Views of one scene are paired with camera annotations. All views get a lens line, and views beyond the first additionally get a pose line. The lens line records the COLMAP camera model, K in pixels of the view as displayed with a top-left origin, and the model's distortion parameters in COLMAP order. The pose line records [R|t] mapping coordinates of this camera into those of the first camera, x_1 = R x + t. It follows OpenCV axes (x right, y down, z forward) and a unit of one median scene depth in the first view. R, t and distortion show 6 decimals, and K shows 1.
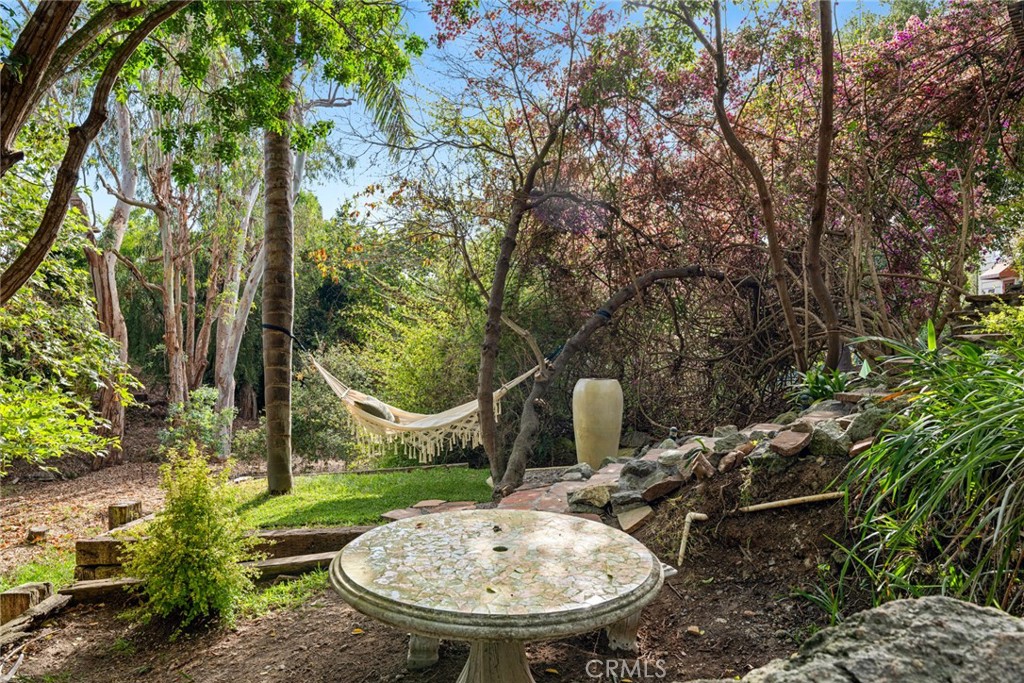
lens RADIAL K [[675.2, 0, 512.0], [0, 675.2, 341.5], [0, 0, 1]] dist [-0.000856, -0.001649]
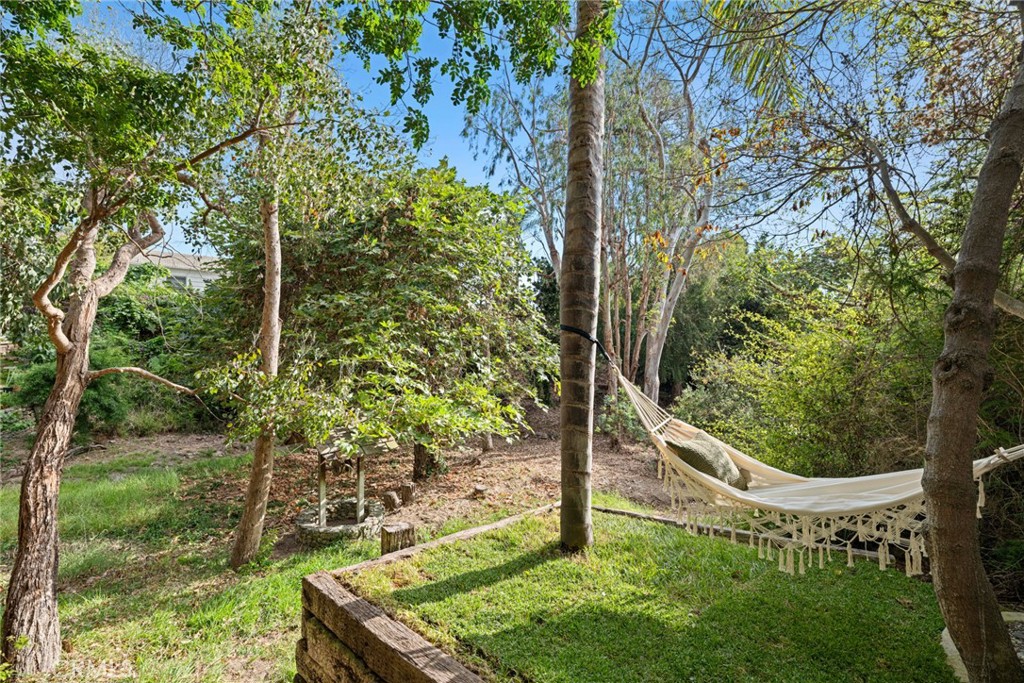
lens RADIAL K [[467.5, 0, 512.0], [0, 467.5, 341.5], [0, 0, 1]] dist [-0.000634, -0.000867]
pose [[0.727670, 0.000178, -0.685928, -0.029266], [-0.012456, 0.999839, -0.012954, 0.001211], [0.685815, 0.017970, 0.727554, 0.477234]]
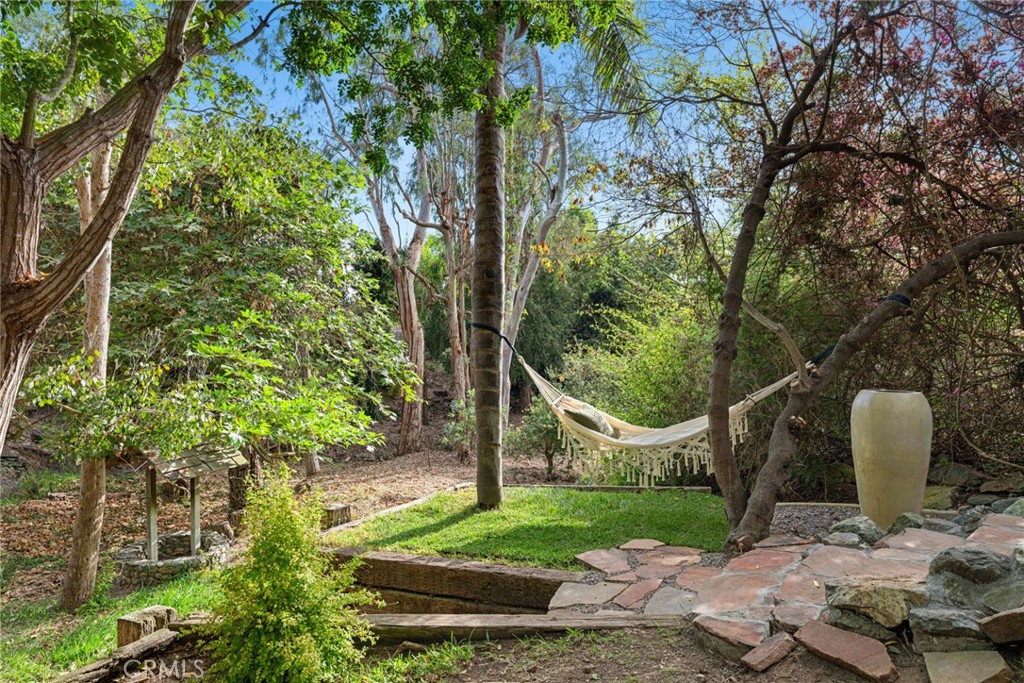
lens RADIAL K [[629.5, 0, 512.0], [0, 629.5, 341.5], [0, 0, 1]] dist [0.001118, -0.002330]
pose [[0.911893, -0.007325, -0.410363, 0.030971], [0.004460, 0.999959, -0.007938, 0.005865], [0.410404, 0.005409, 0.911888, 0.195695]]
